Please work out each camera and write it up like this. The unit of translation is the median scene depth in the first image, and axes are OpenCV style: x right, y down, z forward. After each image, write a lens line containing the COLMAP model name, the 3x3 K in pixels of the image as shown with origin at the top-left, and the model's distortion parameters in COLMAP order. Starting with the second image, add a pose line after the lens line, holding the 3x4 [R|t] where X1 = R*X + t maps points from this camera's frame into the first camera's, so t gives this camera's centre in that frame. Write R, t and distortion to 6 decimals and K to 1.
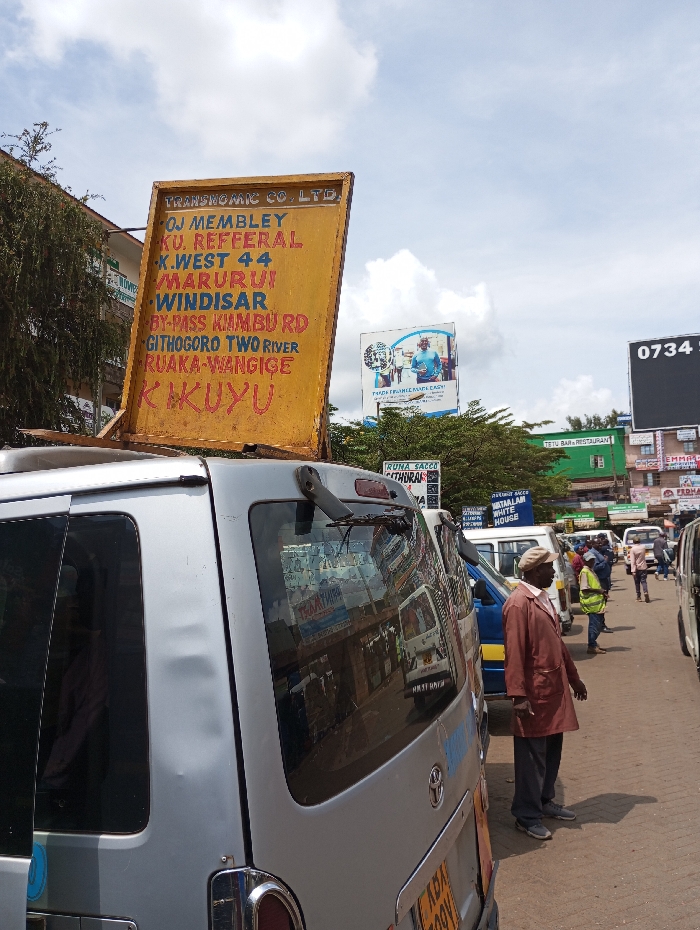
lens RADIAL K [[781.8, 0, 349.6], [0, 781.8, 462.8], [0, 0, 1]] dist [0.000937, -0.000066]
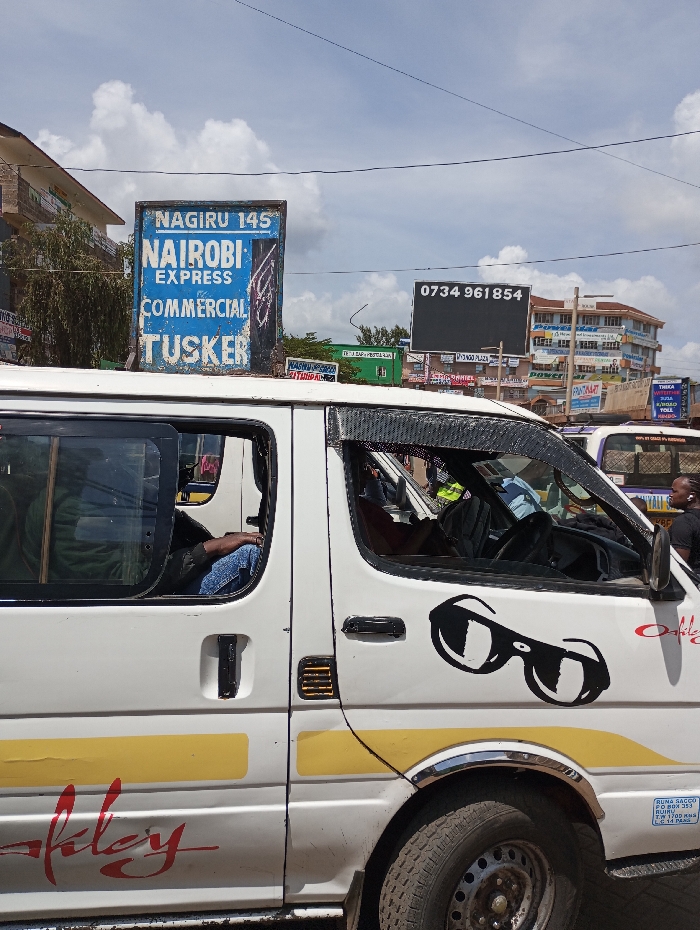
lens RADIAL K [[781.8, 0, 349.5], [0, 781.8, 464.6], [0, 0, 1]] dist [0.000937, -0.000066]
pose [[0.957892, 0.068241, 0.278903, -0.083795], [-0.109684, 0.984648, 0.135788, -0.020006], [-0.265355, -0.160661, 0.950671, -0.240071]]
